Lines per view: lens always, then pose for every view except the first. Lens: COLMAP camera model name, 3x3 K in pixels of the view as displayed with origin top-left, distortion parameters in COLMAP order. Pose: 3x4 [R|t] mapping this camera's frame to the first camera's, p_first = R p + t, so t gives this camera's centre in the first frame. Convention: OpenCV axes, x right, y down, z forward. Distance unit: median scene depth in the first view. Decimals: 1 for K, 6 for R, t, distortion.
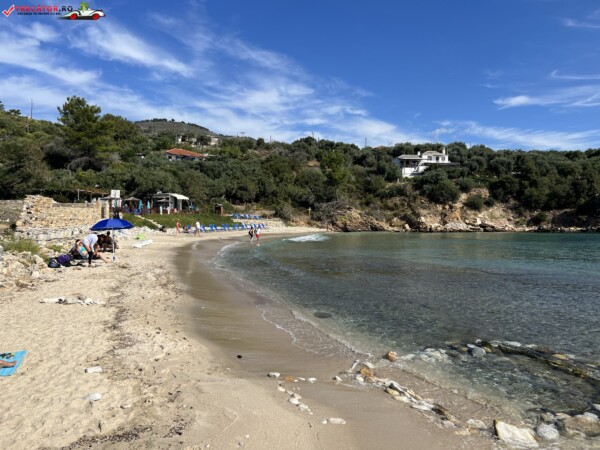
lens RADIAL K [[445.7, 0, 302.8], [0, 445.7, 225.9], [0, 0, 1]] dist [0.049204, -0.076657]
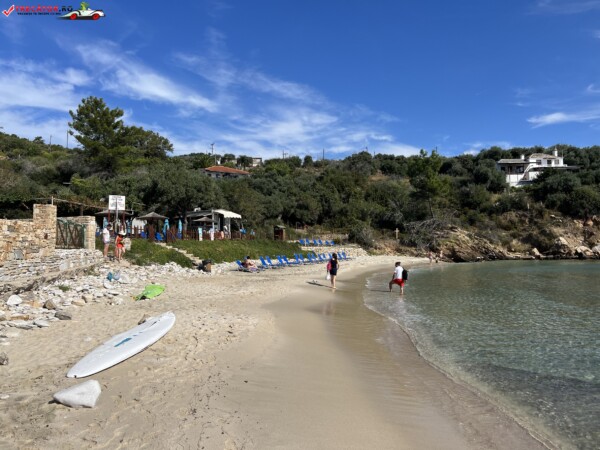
lens RADIAL K [[445.8, 0, 295.5], [0, 445.8, 226.1], [0, 0, 1]] dist [0.006244, -0.008201]
pose [[0.995198, -0.030534, -0.092994, -0.081028], [0.024519, 0.997574, -0.065146, -0.001965], [0.094757, 0.062553, 0.993533, 0.253642]]
